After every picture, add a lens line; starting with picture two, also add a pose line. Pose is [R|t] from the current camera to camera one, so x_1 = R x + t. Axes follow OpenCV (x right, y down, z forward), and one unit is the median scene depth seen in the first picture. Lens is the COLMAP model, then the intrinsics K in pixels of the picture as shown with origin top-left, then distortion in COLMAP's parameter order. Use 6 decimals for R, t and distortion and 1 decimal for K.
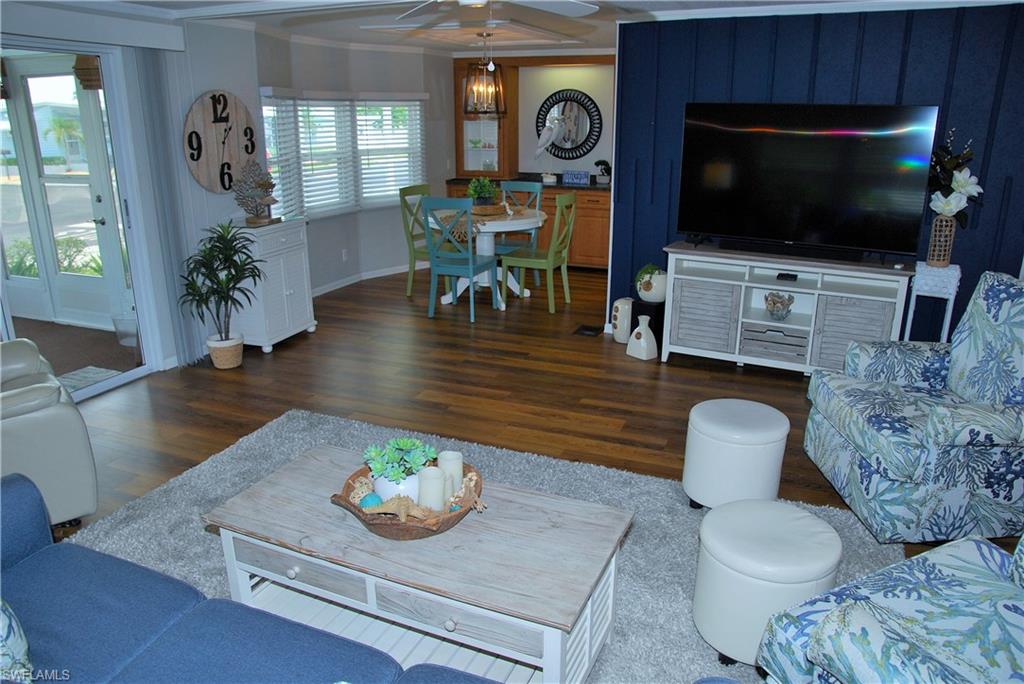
lens RADIAL K [[732.4, 0, 514.9], [0, 732.4, 347.3], [0, 0, 1]] dist [-0.128093, 0.071686]
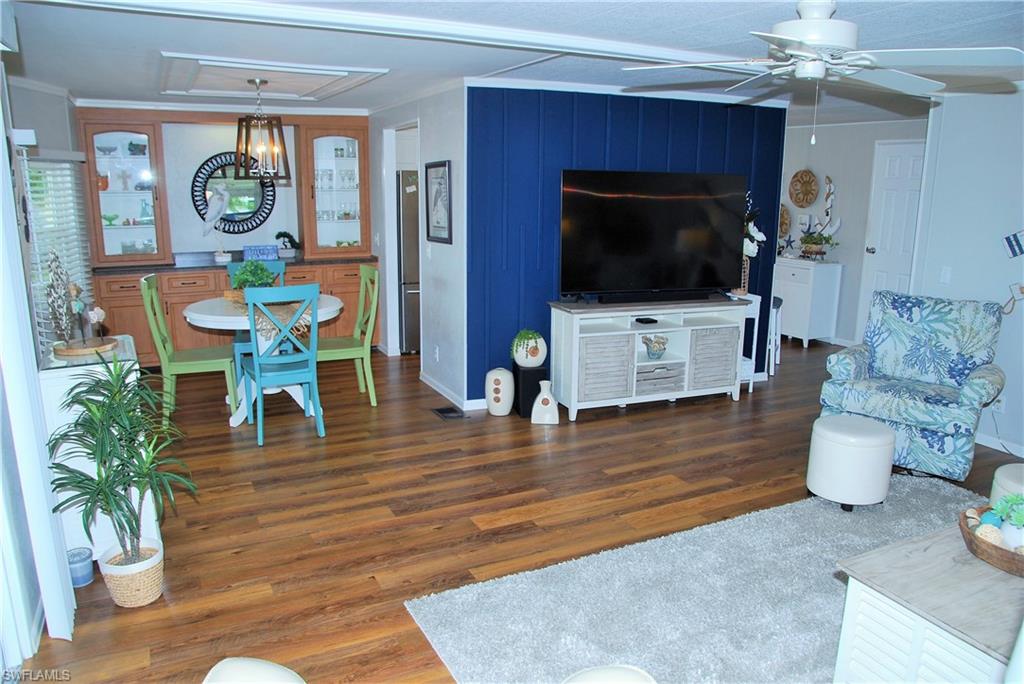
lens RADIAL K [[732.4, 0, 512.8], [0, 732.4, 351.2], [0, 0, 1]] dist [-0.128093, 0.071686]
pose [[0.654313, -0.162615, 0.738533, -0.599018], [0.219850, 0.975329, 0.019975, -0.115835], [-0.723561, 0.149296, 0.673922, 0.364205]]
